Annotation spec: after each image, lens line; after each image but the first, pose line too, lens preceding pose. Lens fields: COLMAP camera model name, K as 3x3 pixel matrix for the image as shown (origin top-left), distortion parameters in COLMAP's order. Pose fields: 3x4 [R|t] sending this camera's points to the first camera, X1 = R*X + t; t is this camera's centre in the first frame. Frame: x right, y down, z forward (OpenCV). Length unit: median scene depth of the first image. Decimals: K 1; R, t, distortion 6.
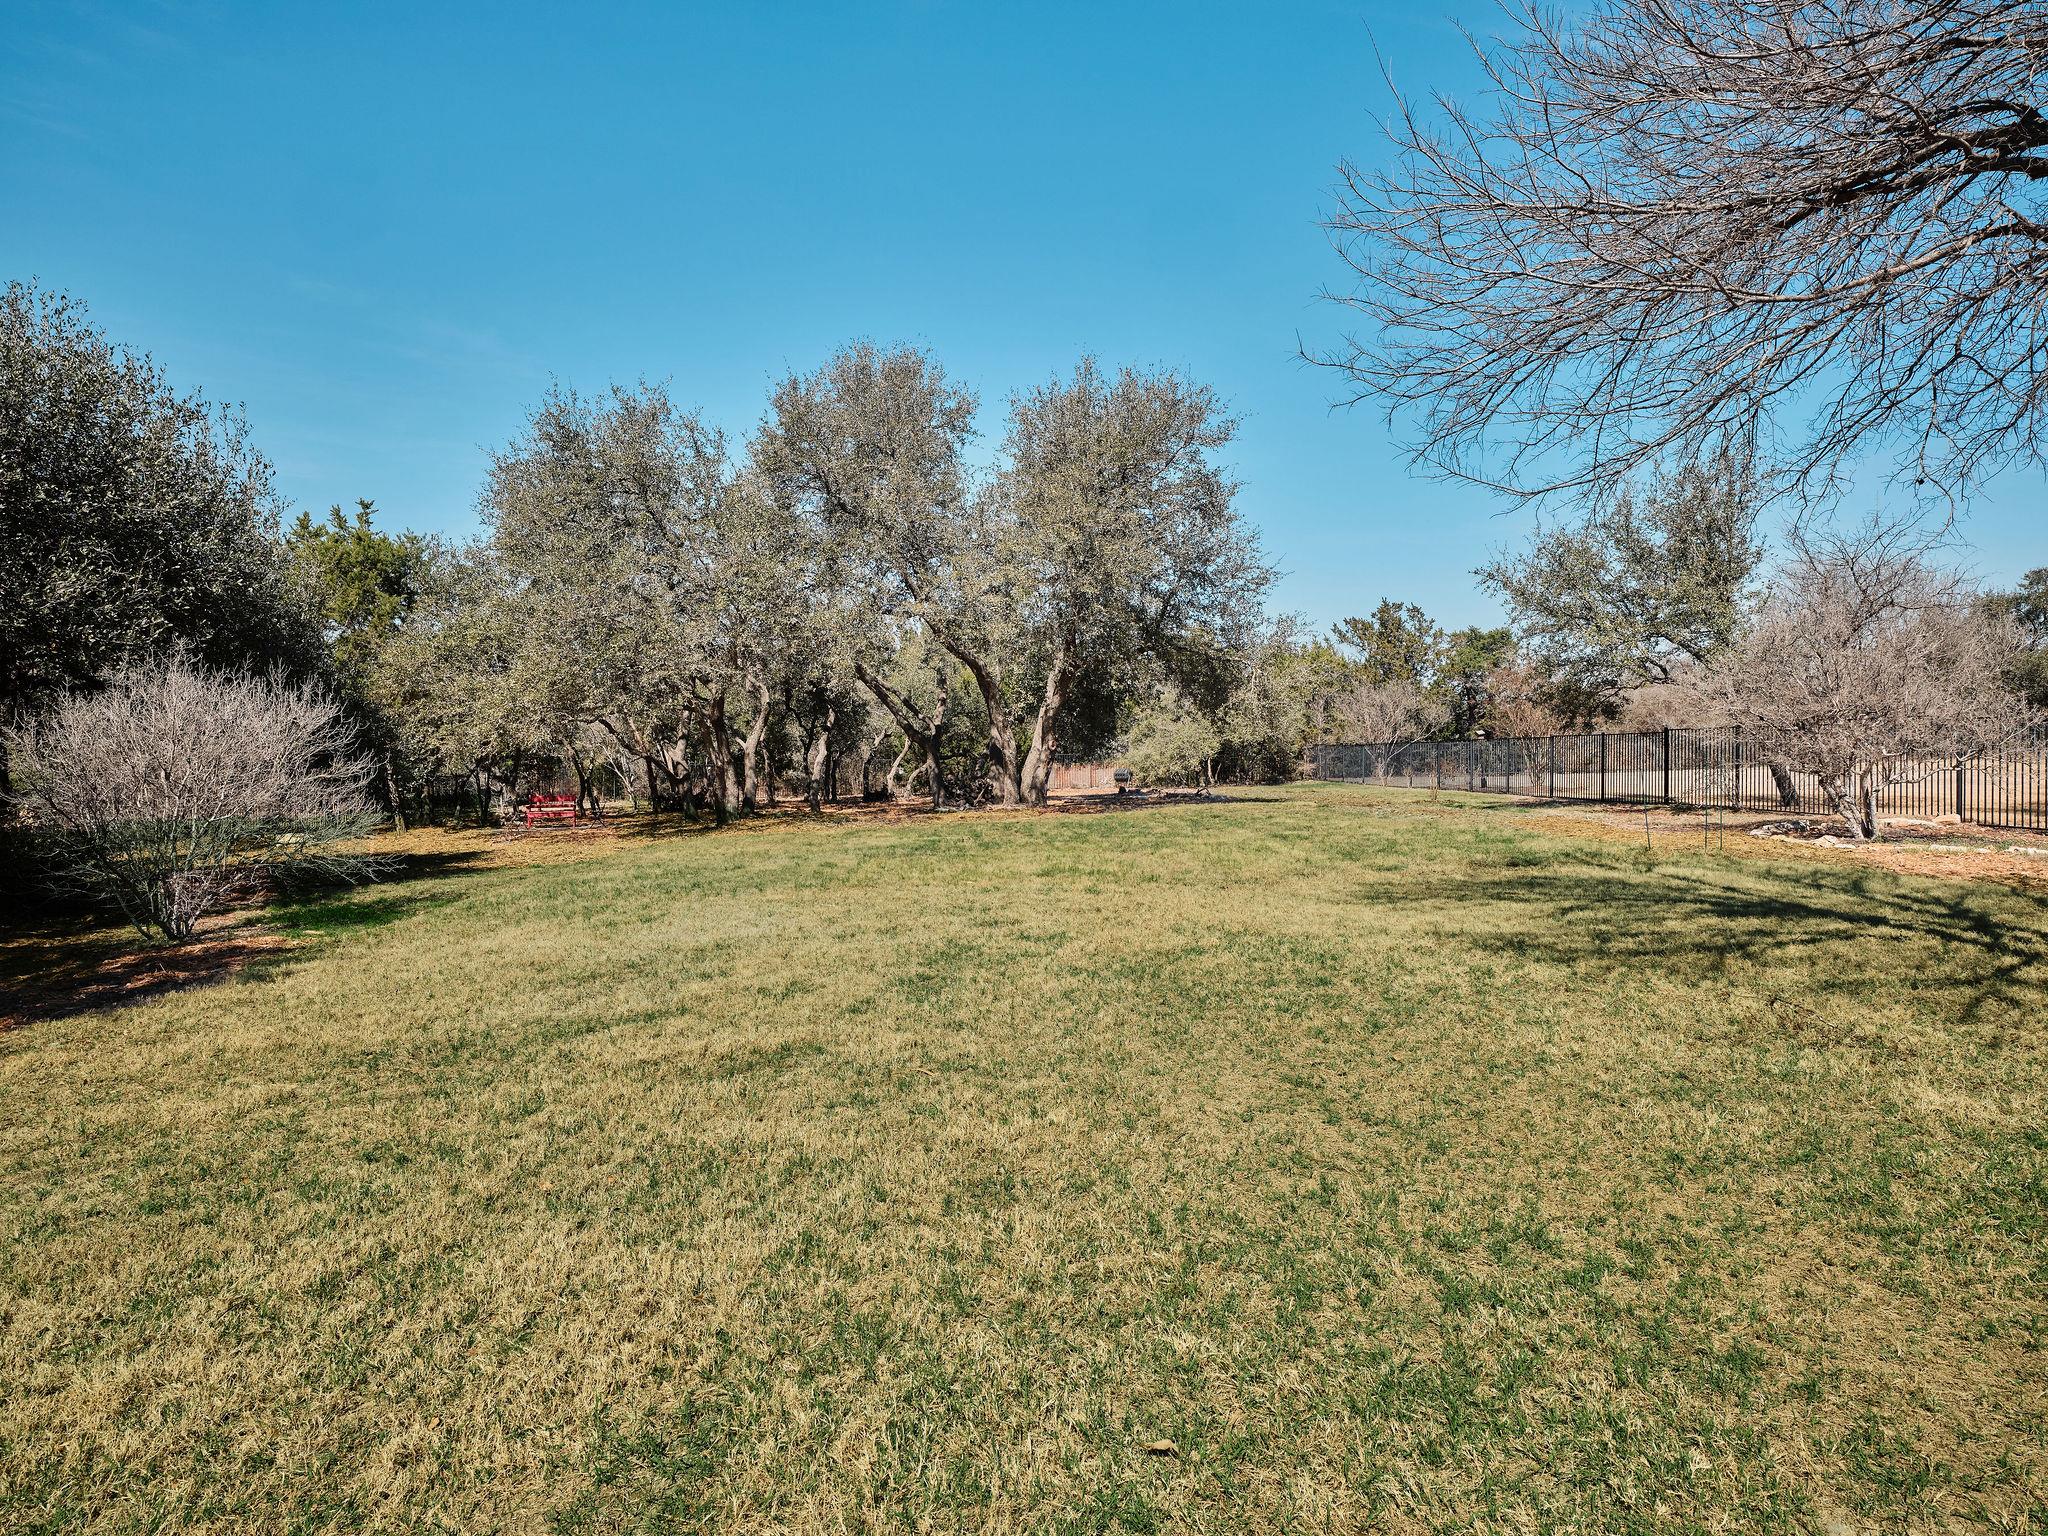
lens RADIAL K [[1132.2, 0, 1023.1], [0, 1132.2, 766.5], [0, 0, 1]] dist [0.003821, 0.000334]
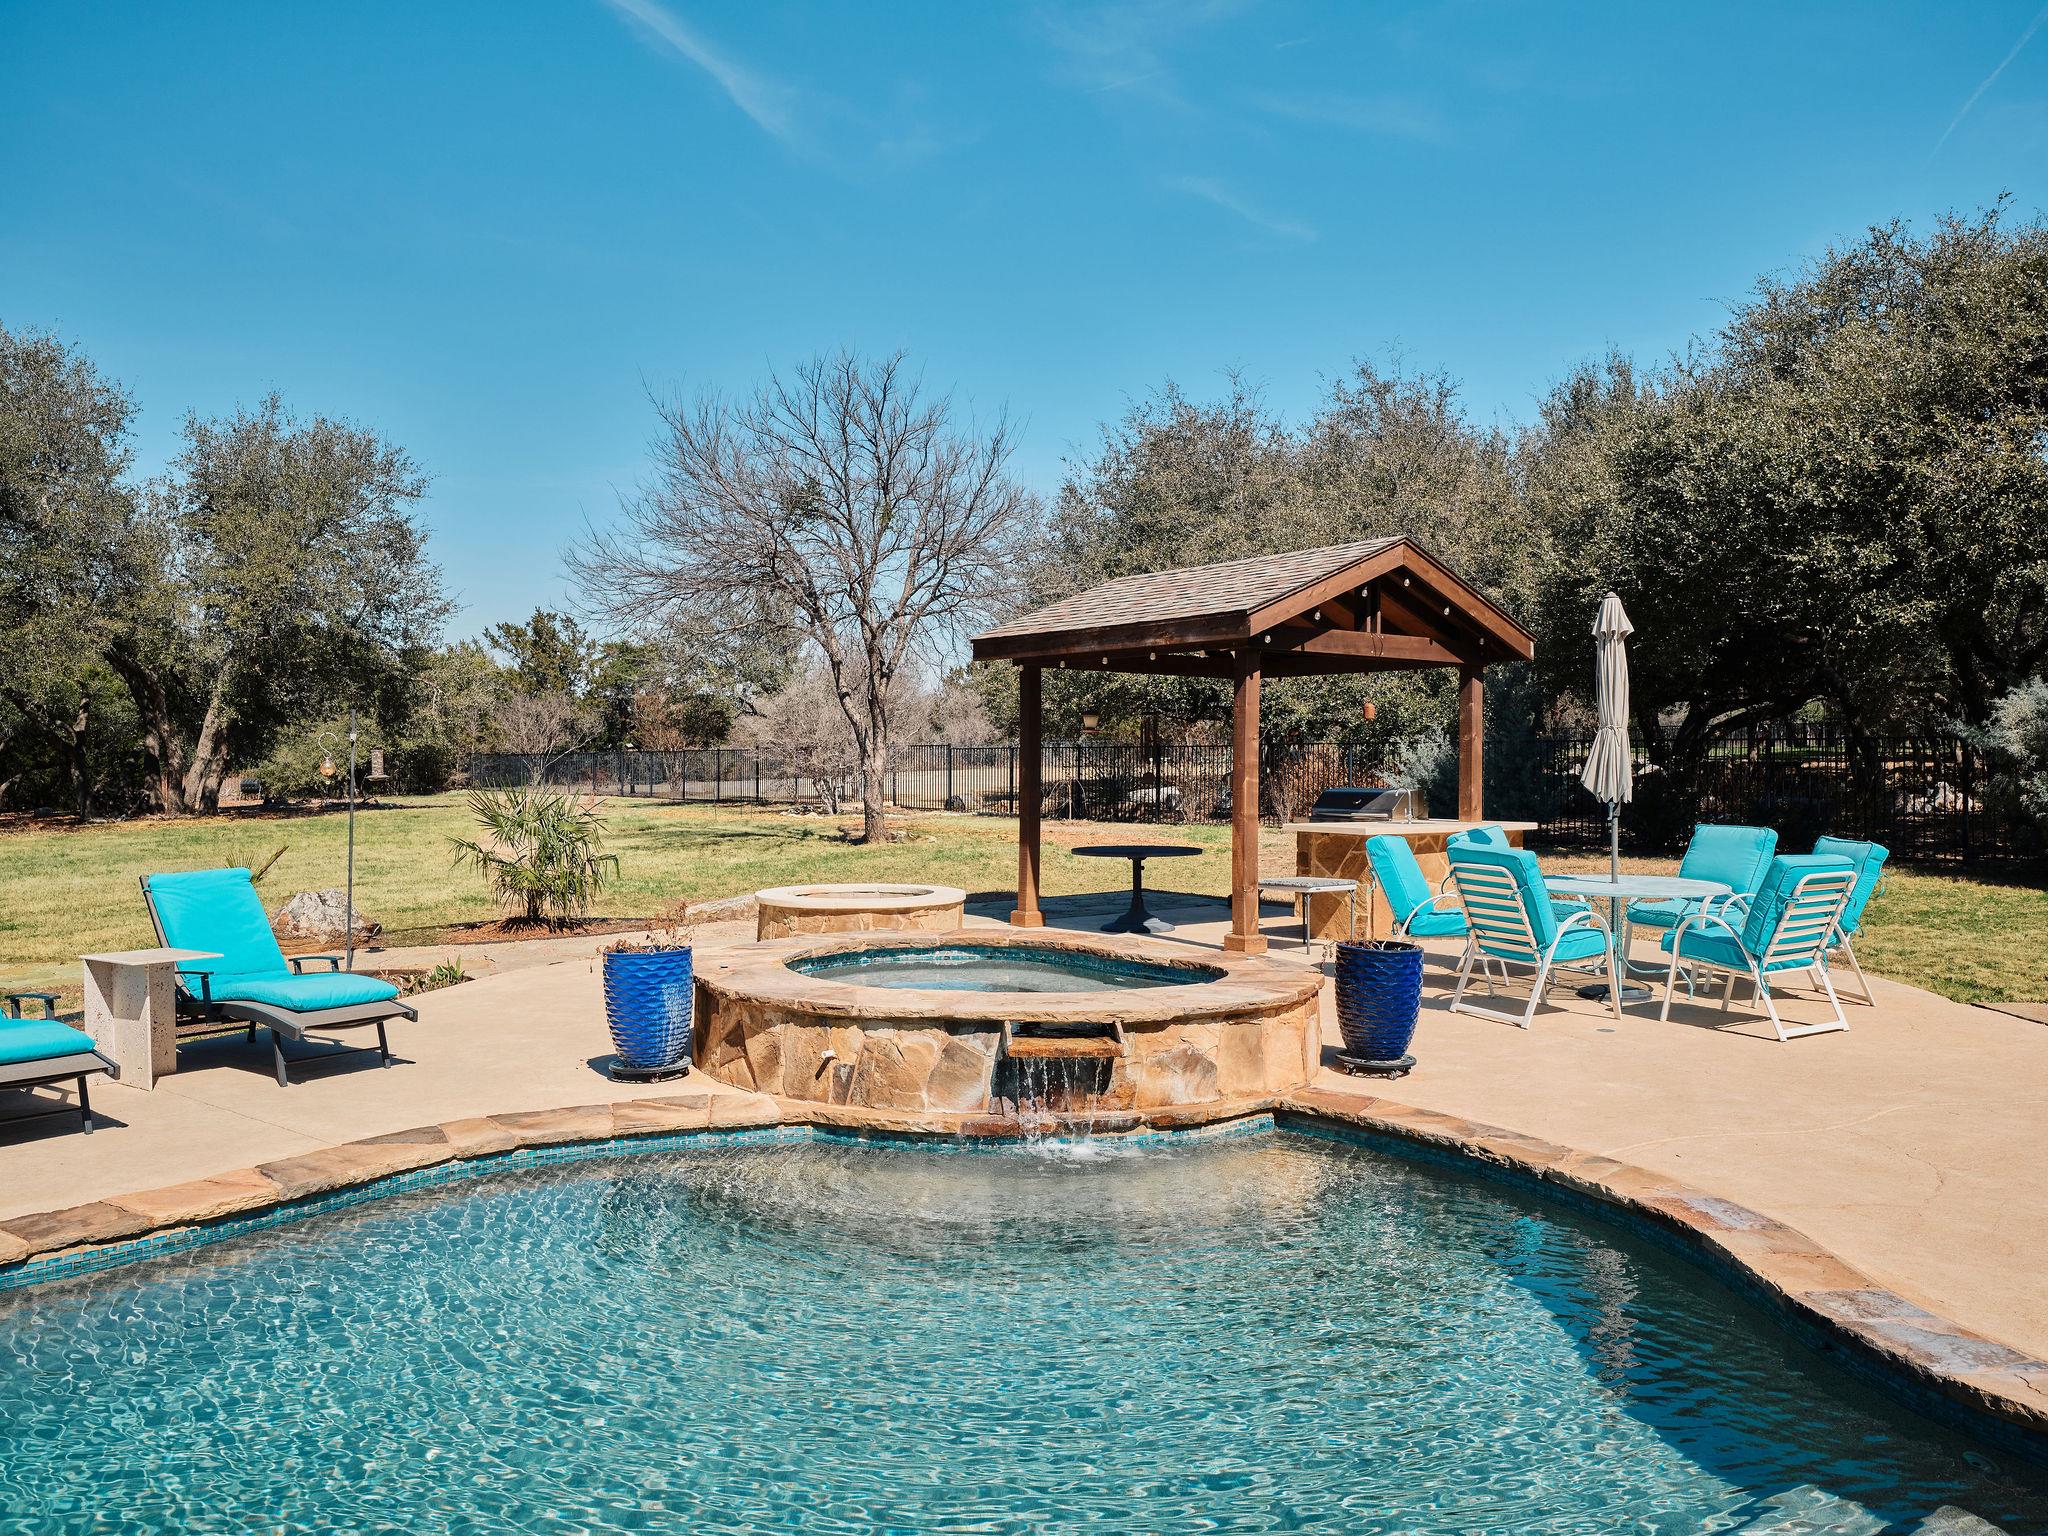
lens RADIAL K [[1493.8, 0, 1023.7], [0, 1493.8, 769.3], [0, 0, 1]] dist [0.007301, 0.004104]
pose [[0.803652, 0.001601, 0.595098, -0.178512], [0.000742, 0.999993, -0.003692, -0.000442], [-0.595100, 0.003409, 0.803645, -0.460106]]
